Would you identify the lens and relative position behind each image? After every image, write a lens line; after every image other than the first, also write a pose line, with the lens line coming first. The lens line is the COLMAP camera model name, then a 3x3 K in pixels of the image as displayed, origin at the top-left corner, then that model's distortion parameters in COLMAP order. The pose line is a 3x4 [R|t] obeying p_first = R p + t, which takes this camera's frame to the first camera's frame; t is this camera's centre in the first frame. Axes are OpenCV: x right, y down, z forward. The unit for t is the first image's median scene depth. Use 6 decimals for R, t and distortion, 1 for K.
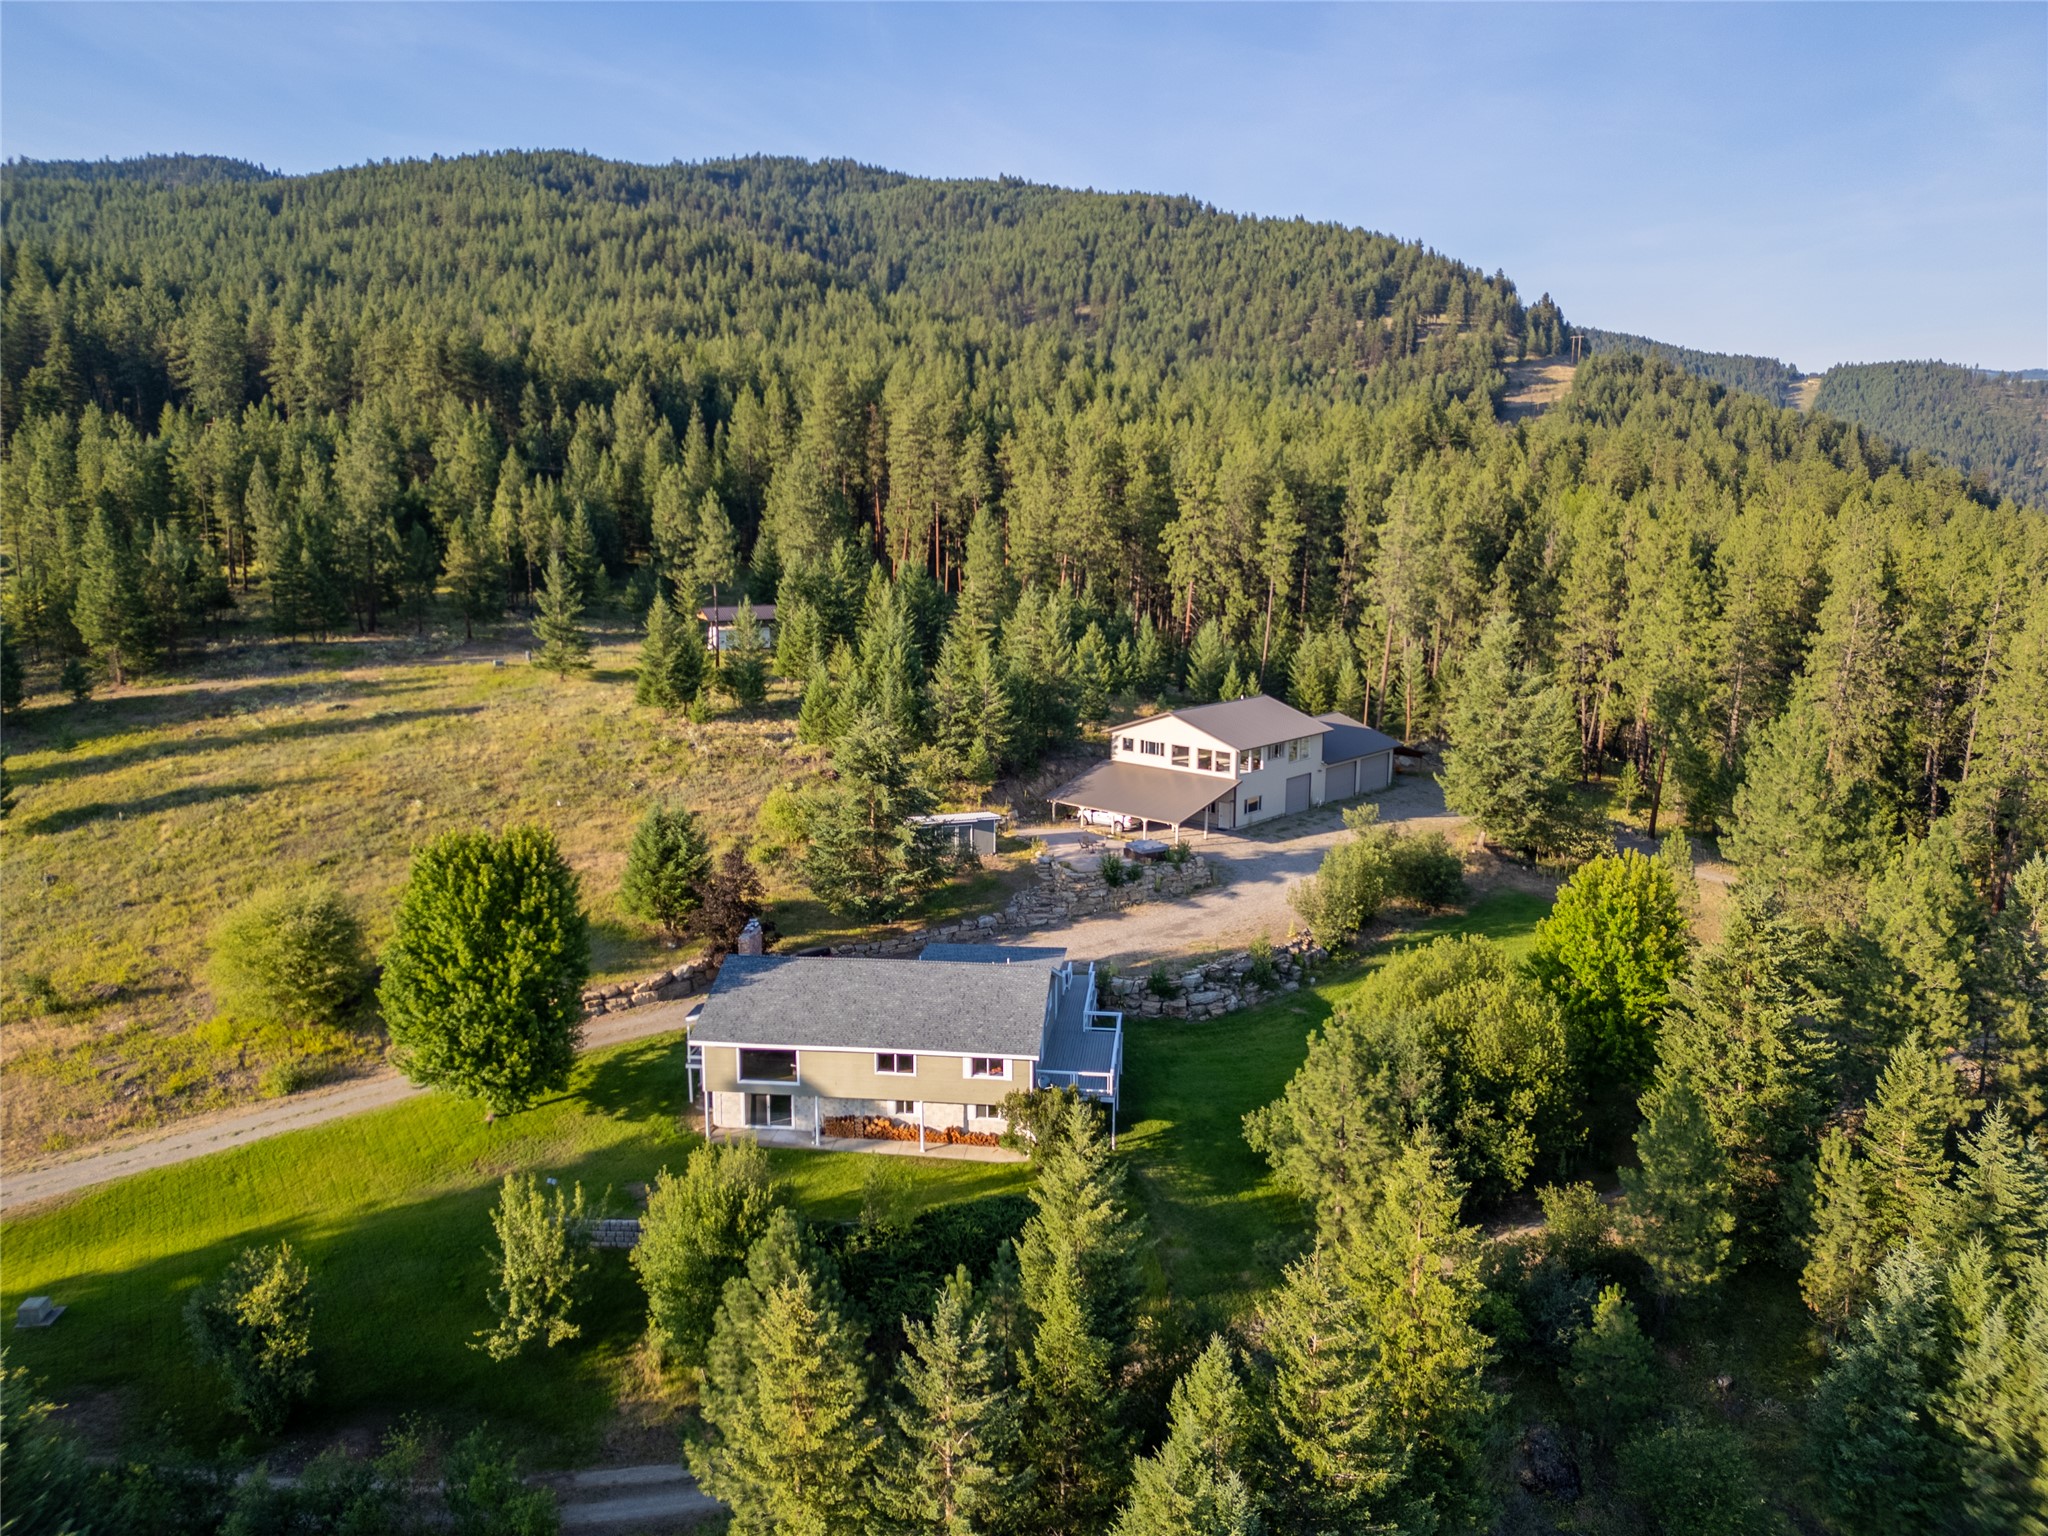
lens RADIAL K [[1445.8, 0, 1024.7], [0, 1445.8, 758.6], [0, 0, 1]] dist [0.080466, -0.073840]
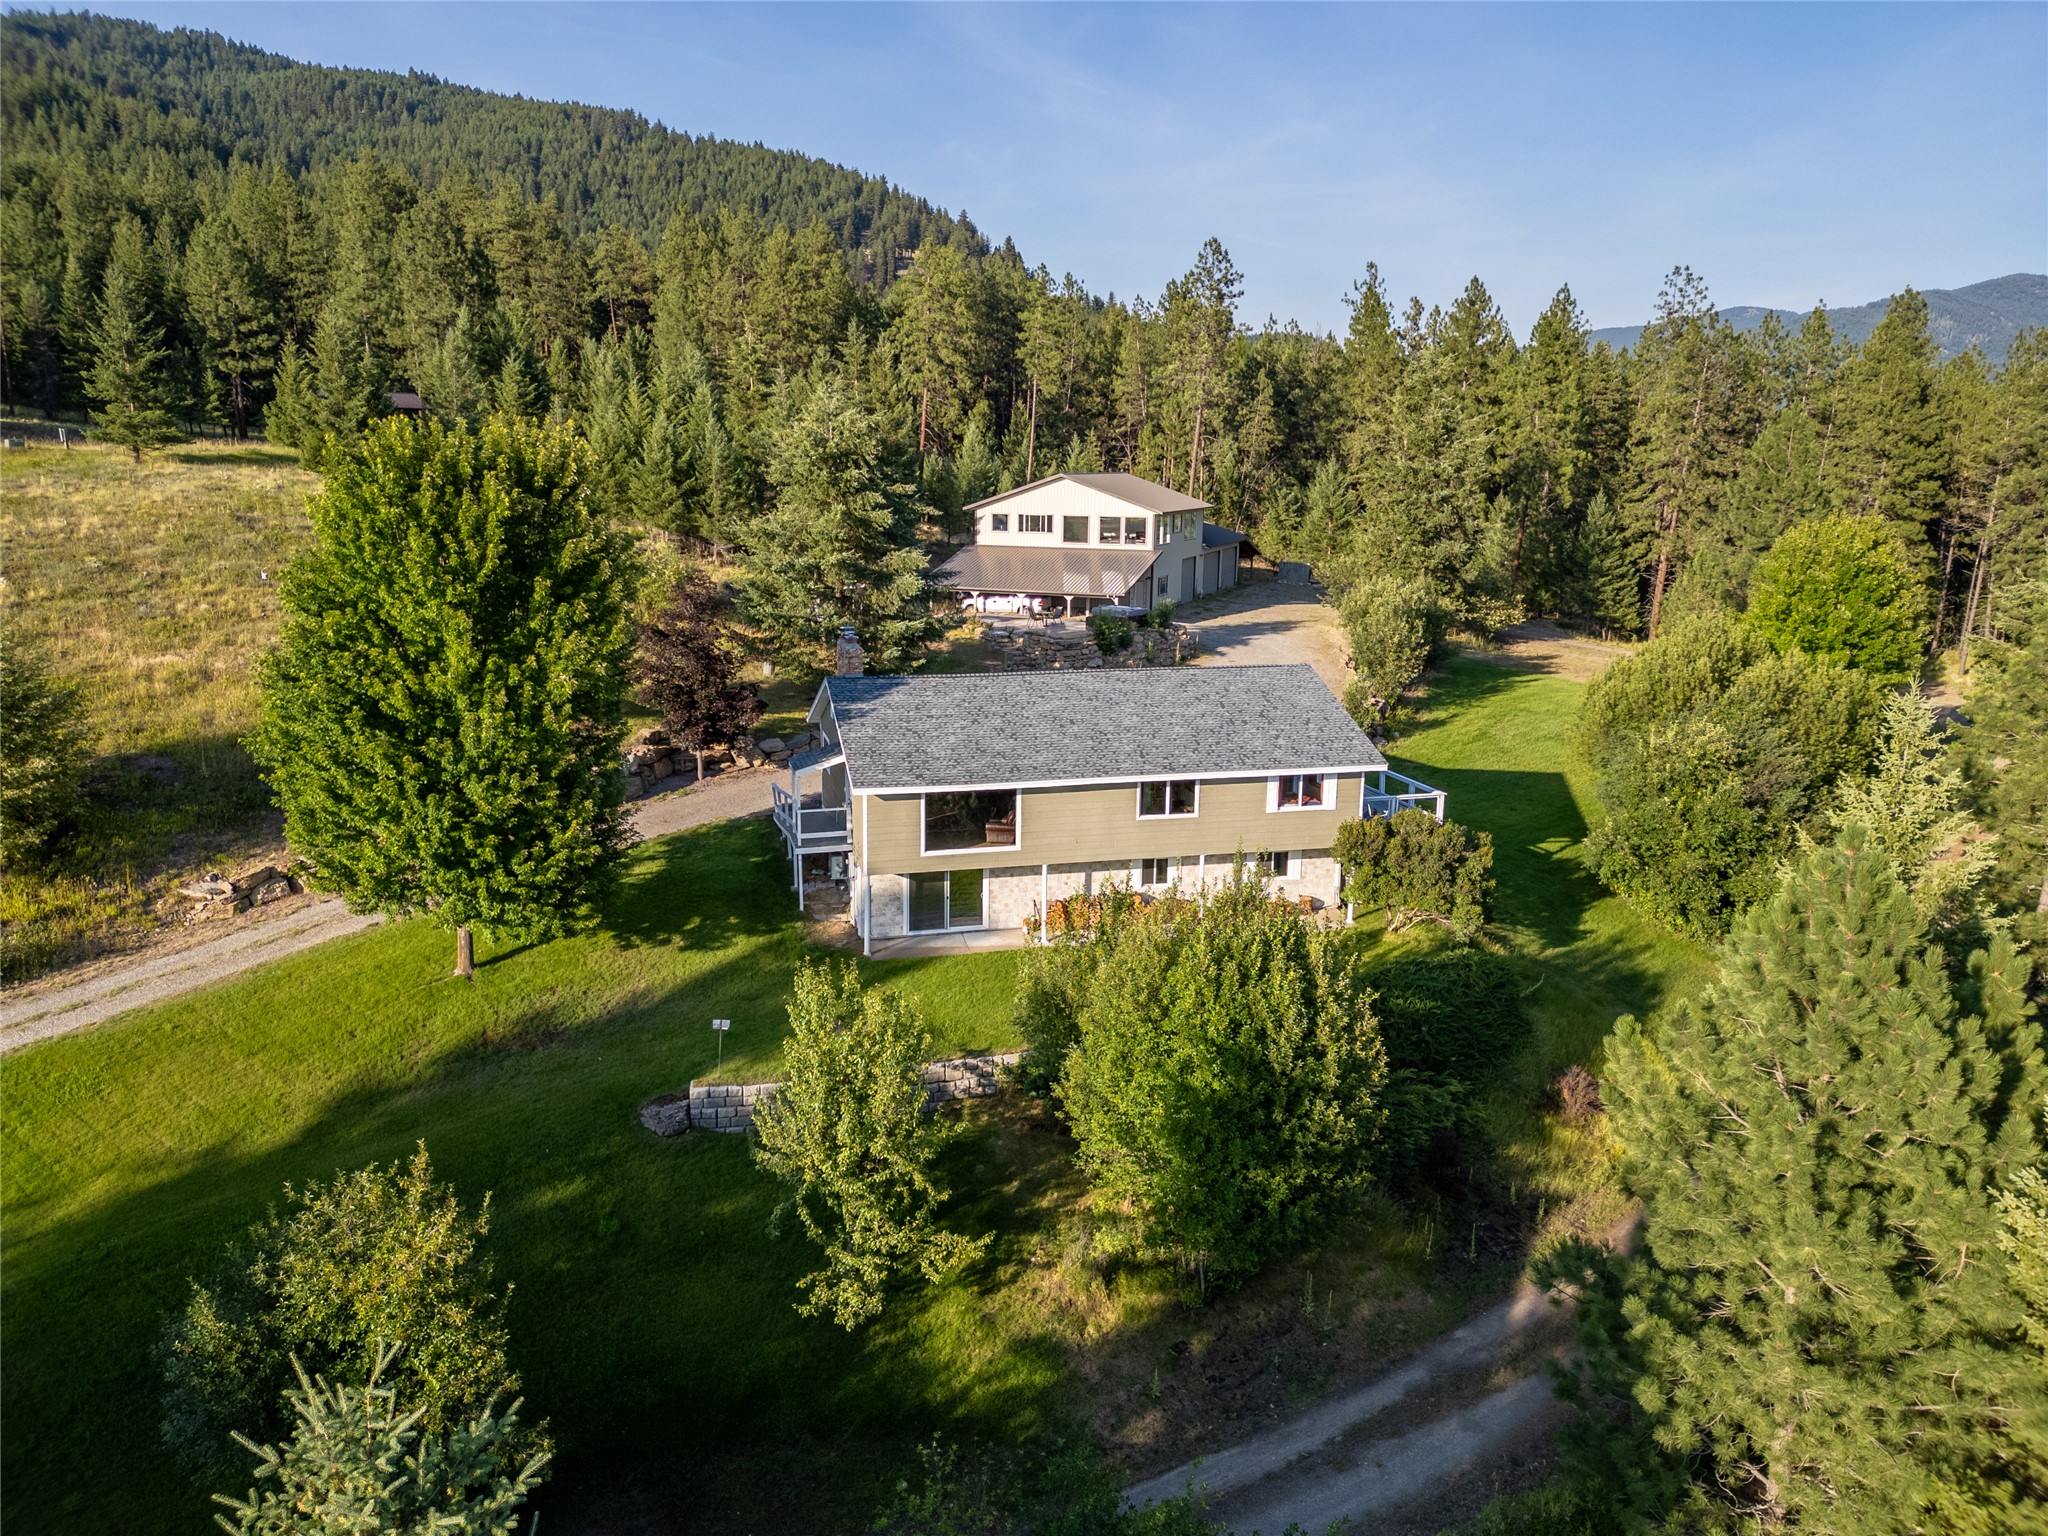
lens RADIAL K [[1445.8, 0, 1024.7], [0, 1445.8, 758.6], [0, 0, 1]] dist [0.080466, -0.073840]
pose [[0.931870, -0.065287, 0.356871, -0.188893], [0.055191, 0.997737, 0.038414, 0.081183], [-0.358571, -0.016101, 0.933364, 0.211673]]
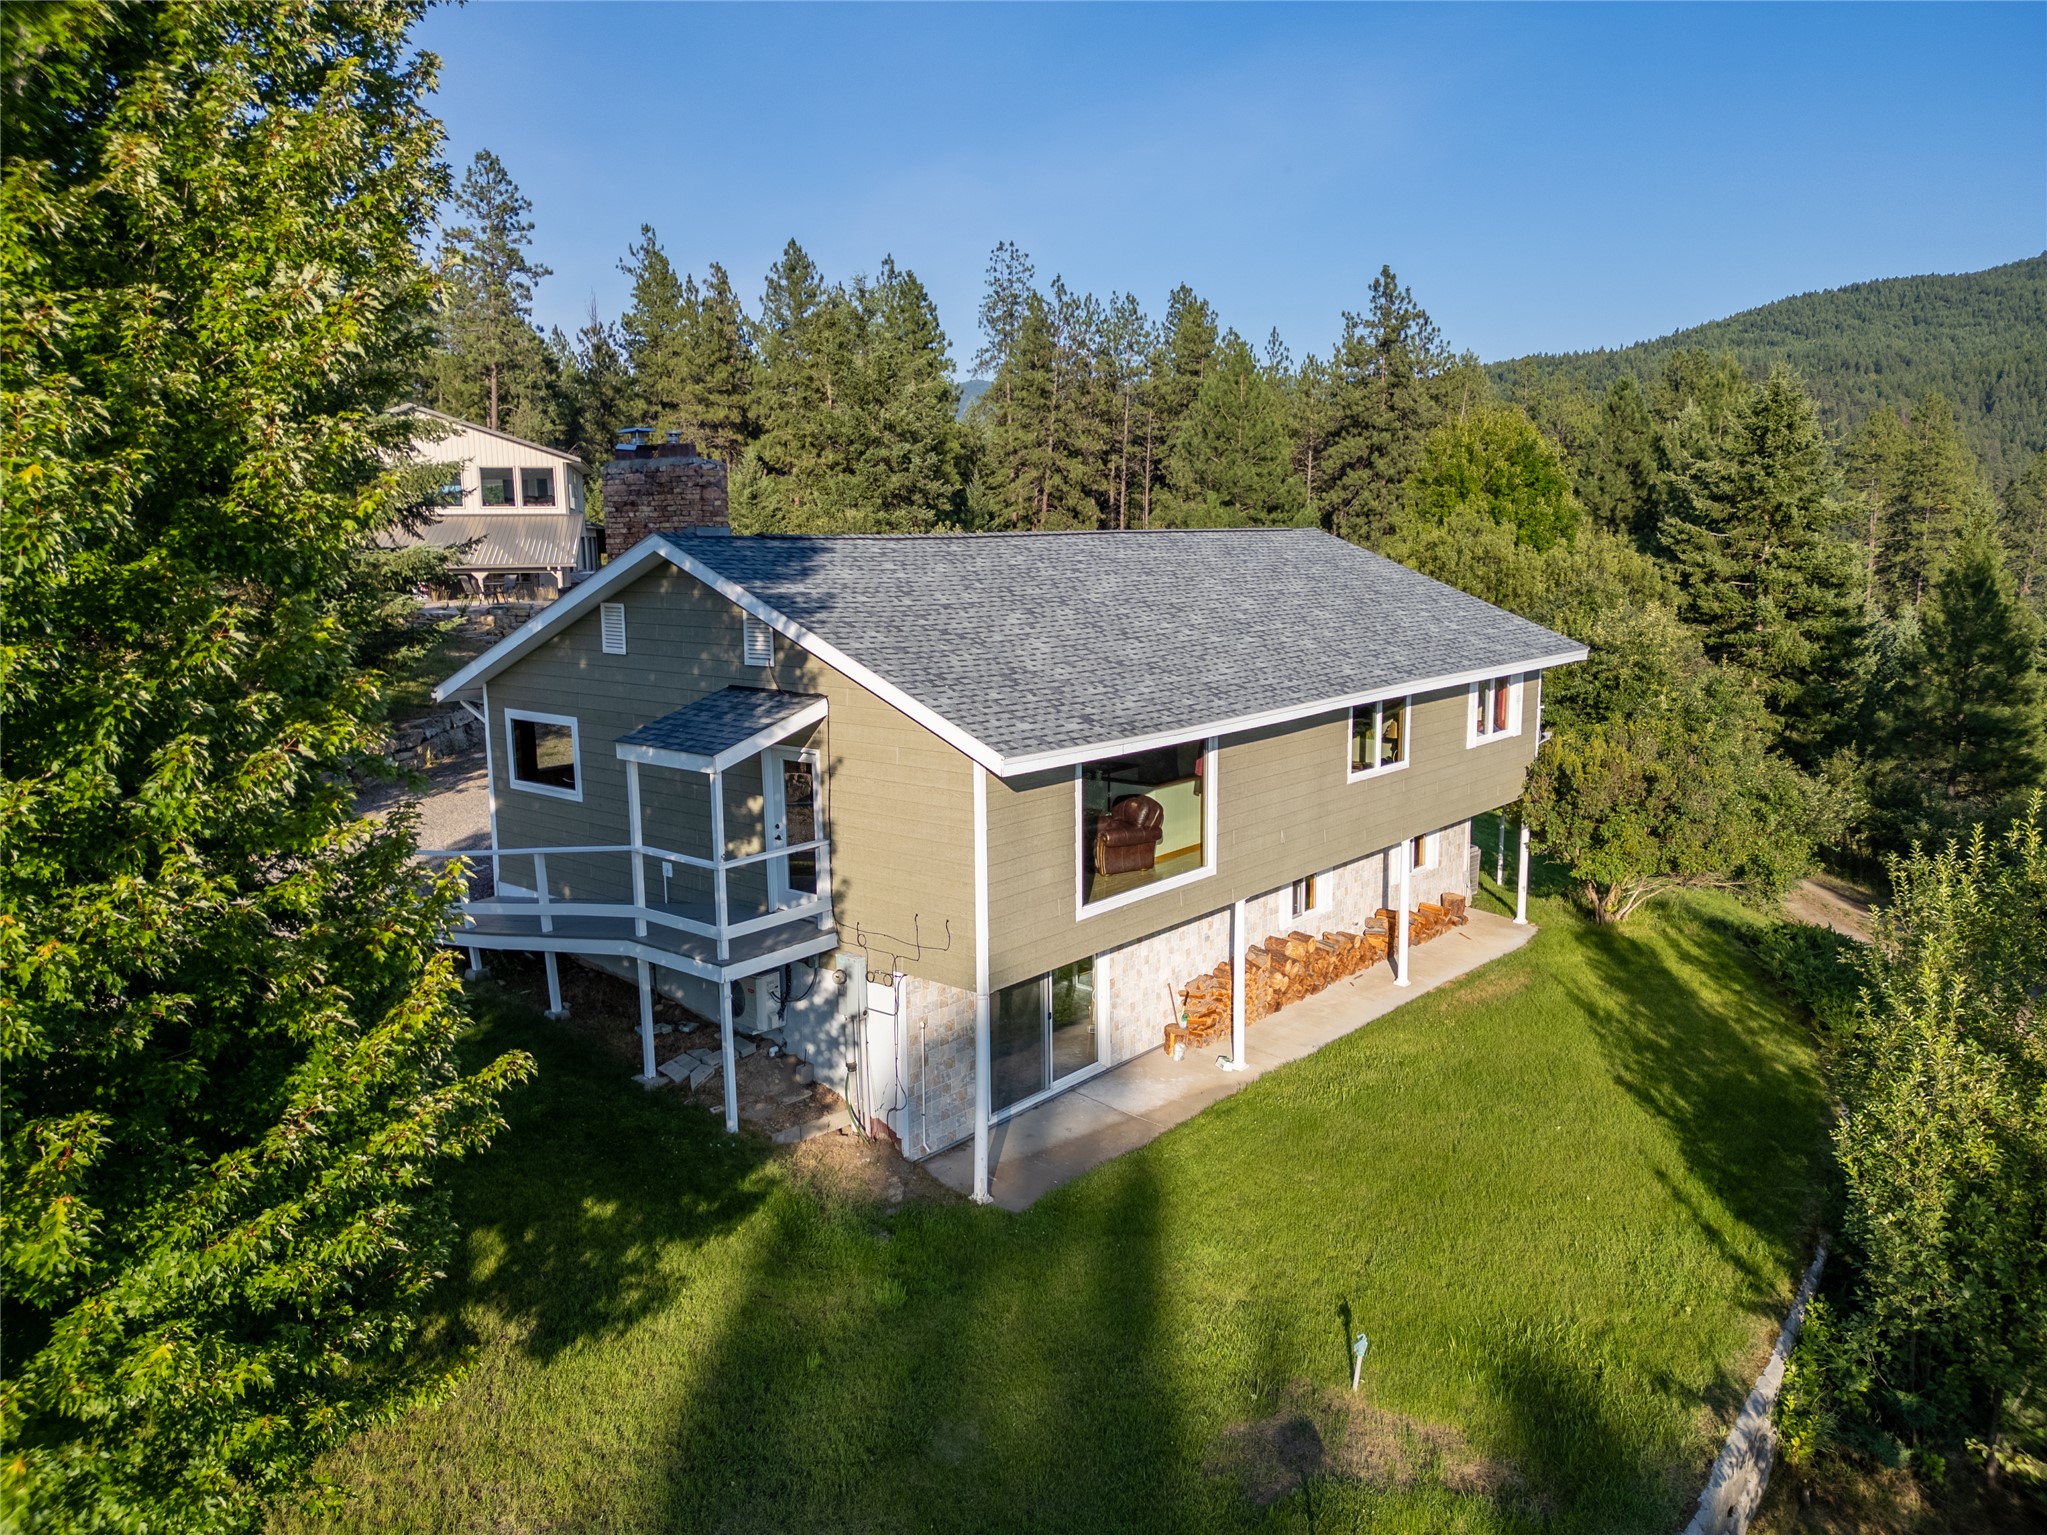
lens RADIAL K [[1445.1, 0, 1024.2], [0, 1445.1, 758.1], [0, 0, 1]] dist [0.080466, -0.073840]
pose [[0.562073, -0.135872, 0.815851, -0.203283], [0.161566, 0.985448, 0.052807, 0.091355], [-0.811154, 0.102132, 0.575846, 0.439255]]
